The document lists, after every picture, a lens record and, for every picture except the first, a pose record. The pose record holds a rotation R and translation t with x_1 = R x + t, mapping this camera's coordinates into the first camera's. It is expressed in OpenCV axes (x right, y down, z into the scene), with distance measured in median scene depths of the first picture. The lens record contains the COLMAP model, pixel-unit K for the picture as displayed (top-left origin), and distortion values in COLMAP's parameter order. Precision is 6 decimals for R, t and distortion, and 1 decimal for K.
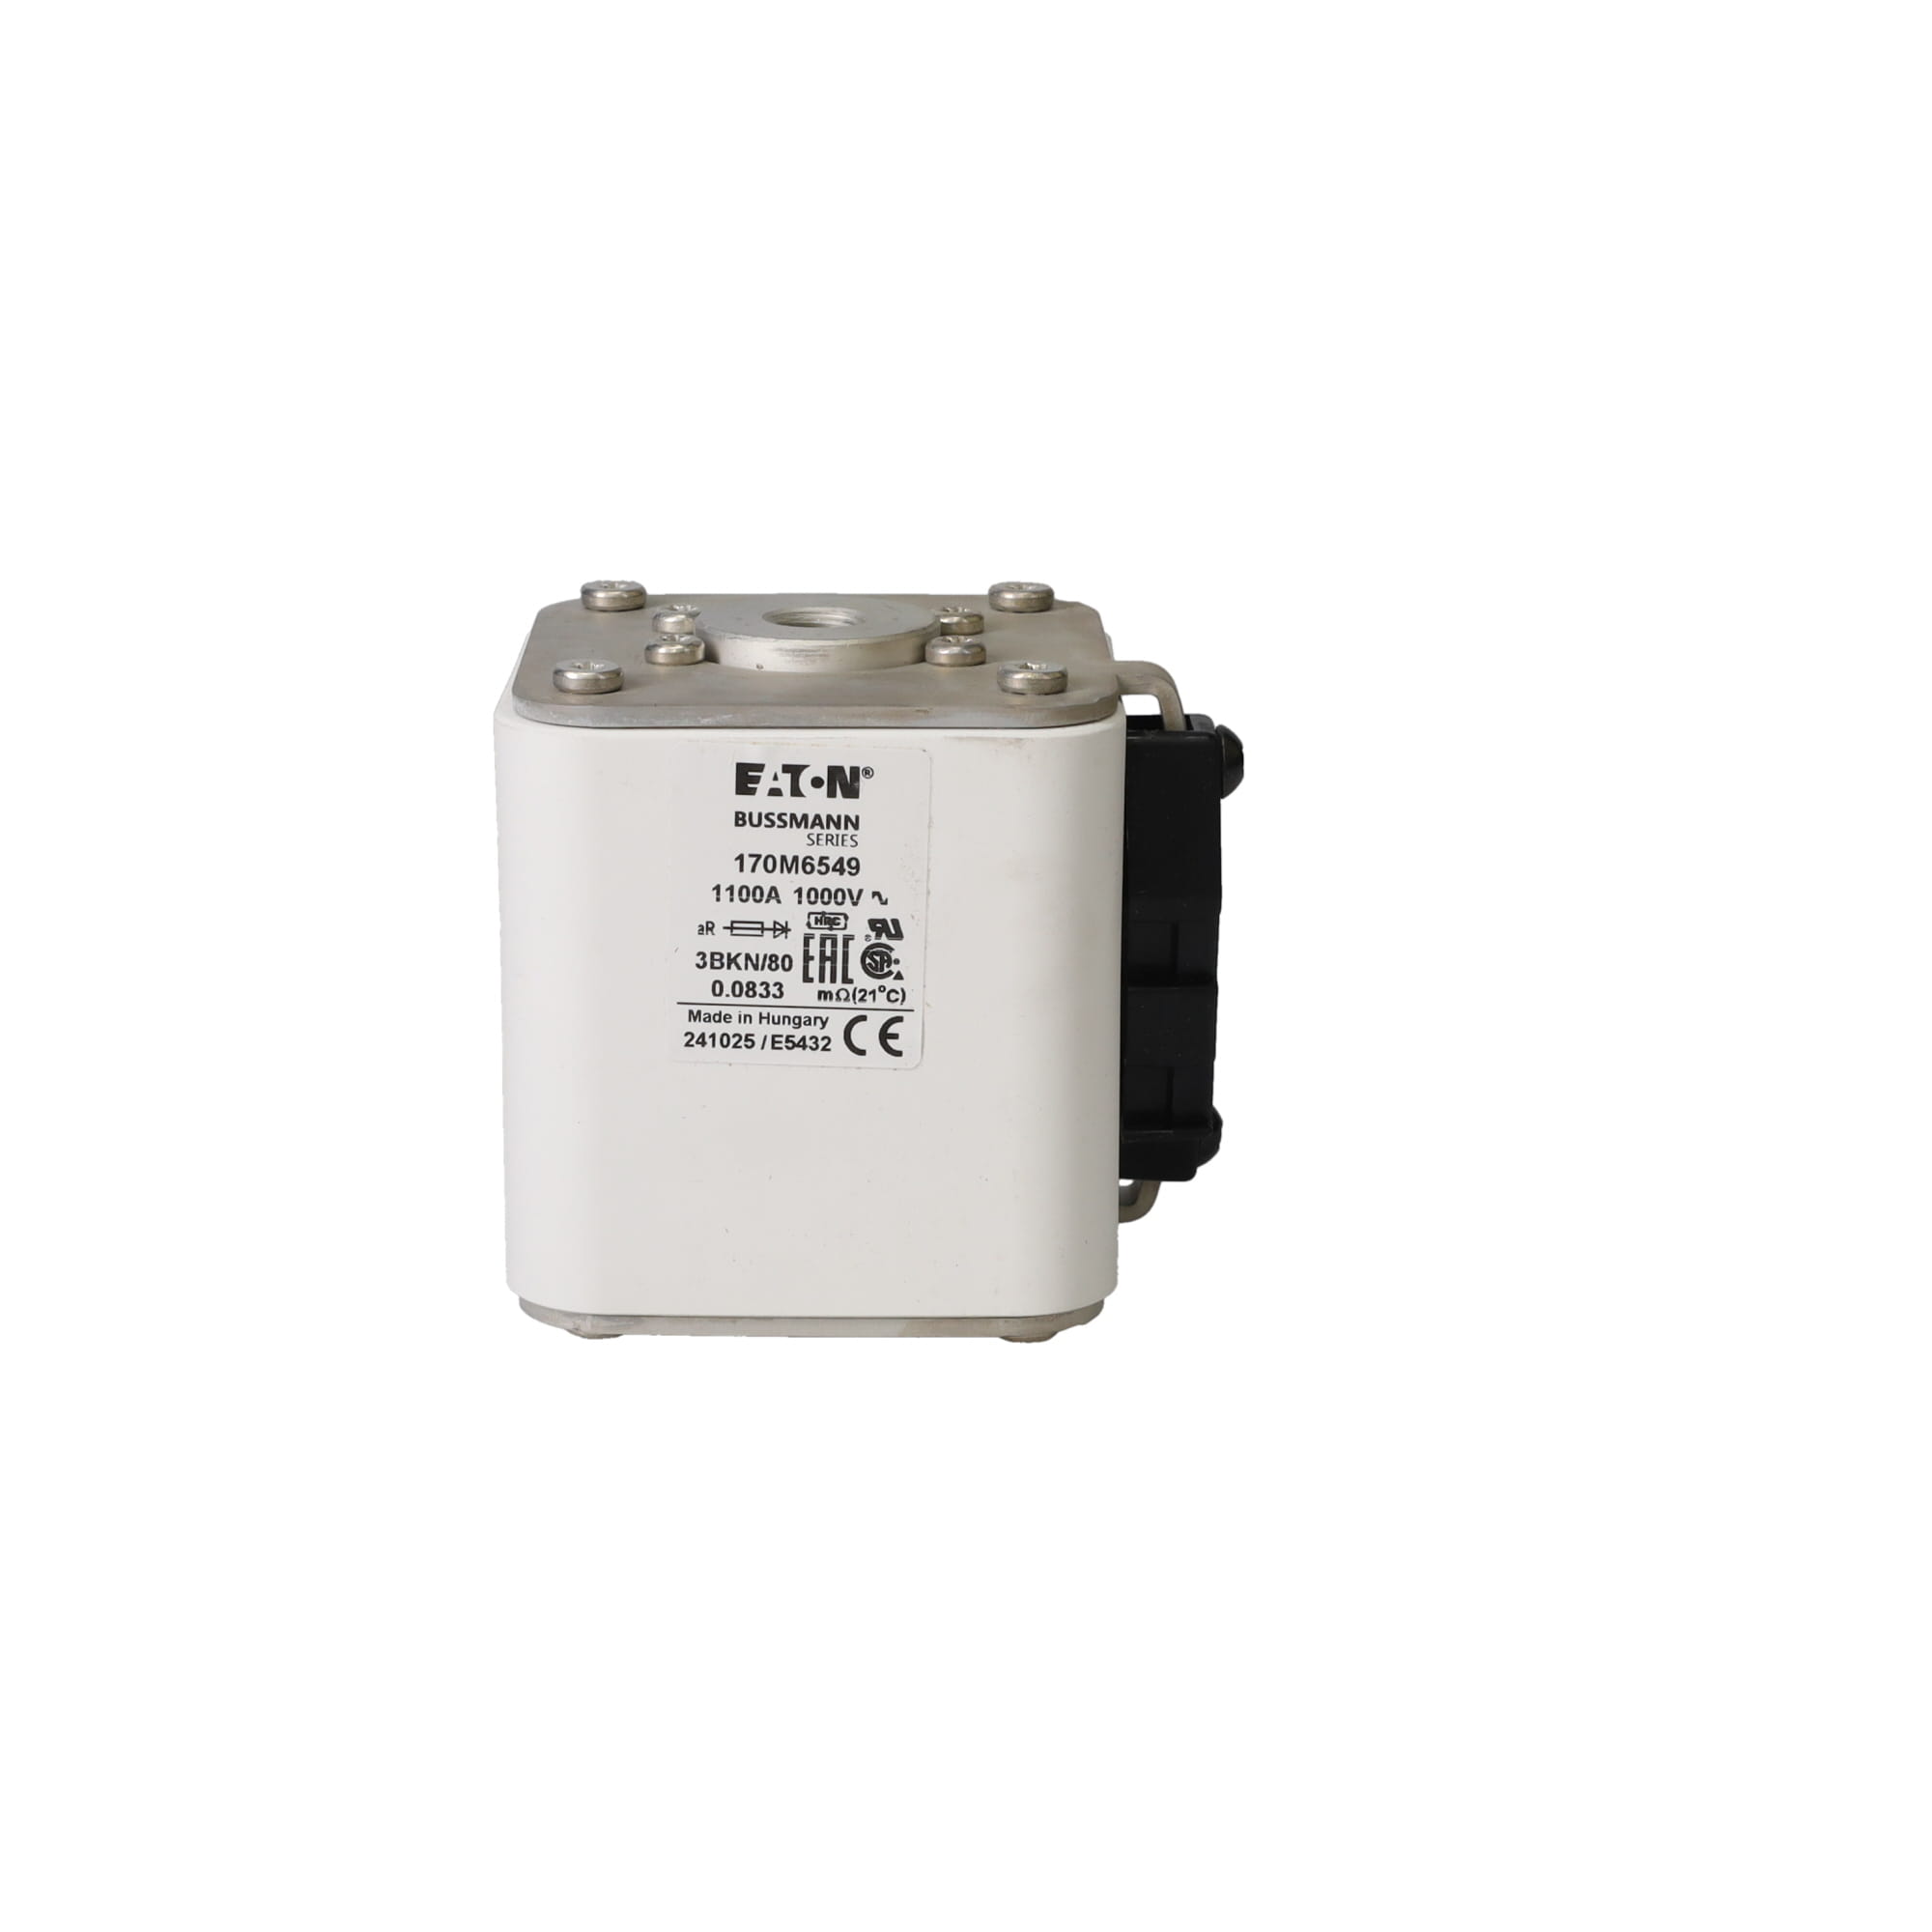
lens RADIAL K [[4761.6, 0, 973.2], [0, 4761.6, 956.5], [0, 0, 1]] dist [-0.160755, 0.000000]
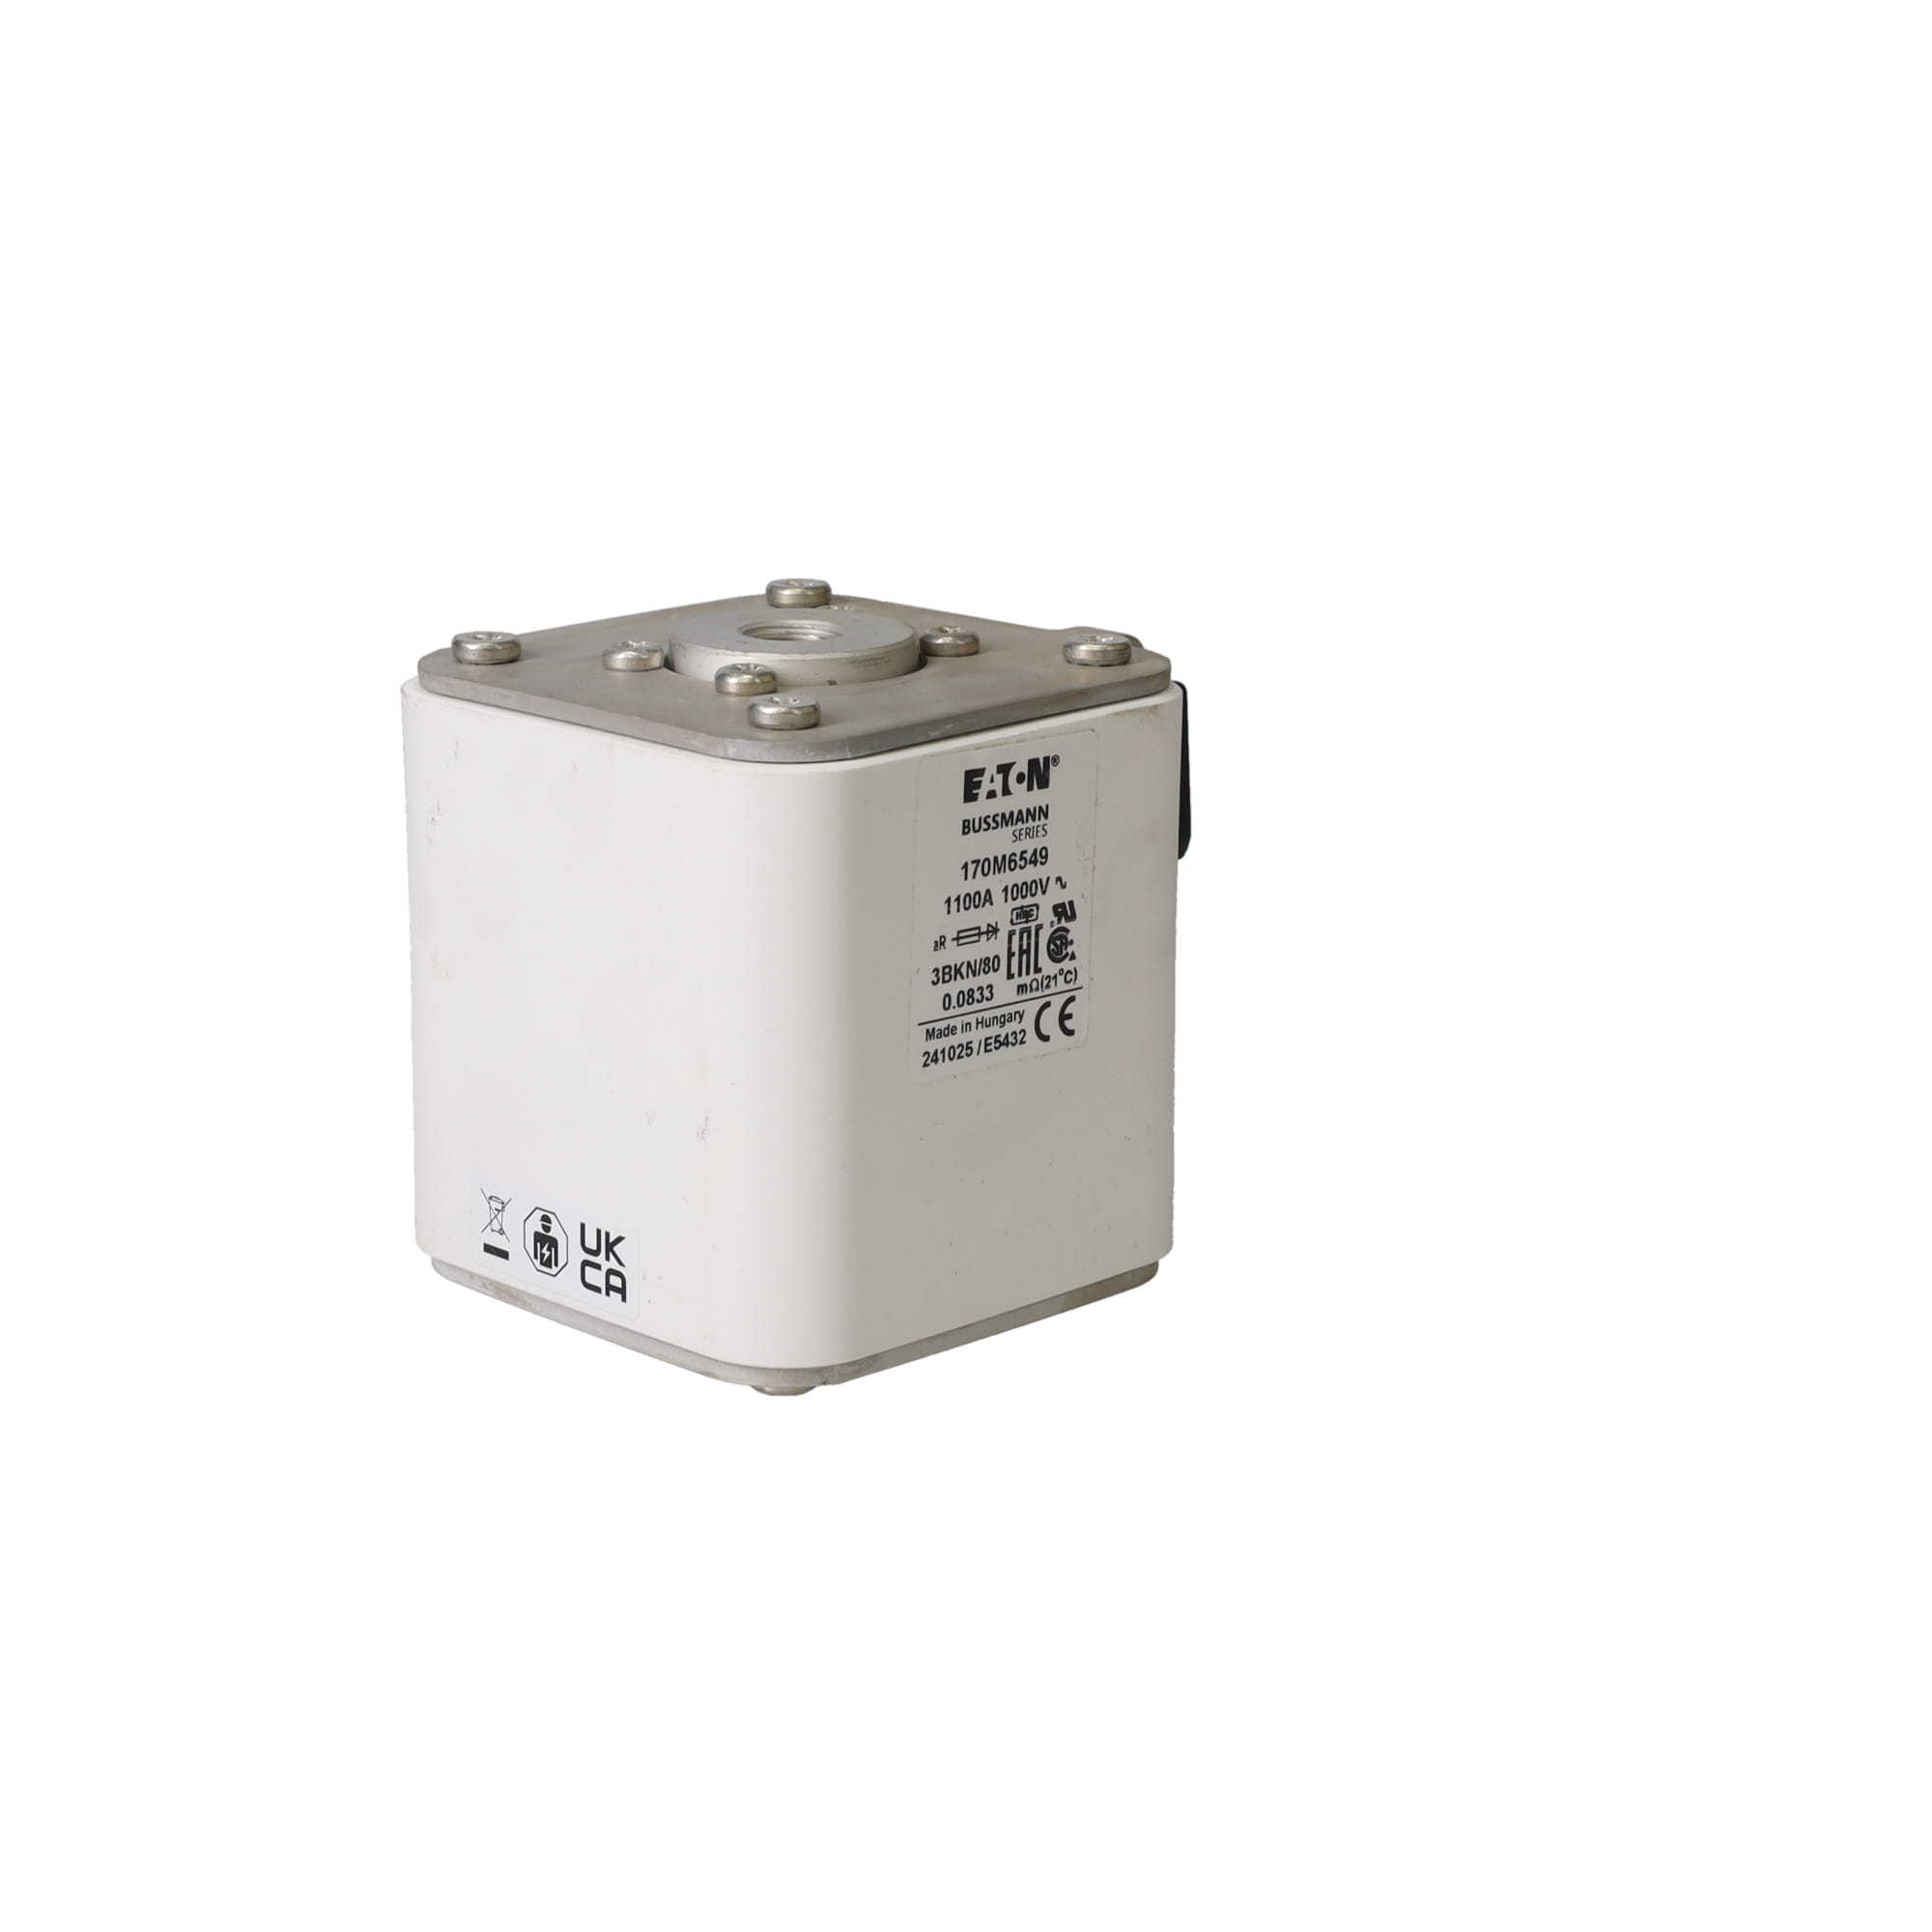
lens RADIAL K [[4761.6, 0, 963.9], [0, 4761.6, 966.9], [0, 0, 1]] dist [-0.160755, 0.000000]
pose [[0.663552, -0.175579, 0.727235, -0.769550], [0.168505, 0.982168, 0.083379, -0.082307], [-0.728907, 0.067216, 0.681305, 0.324889]]
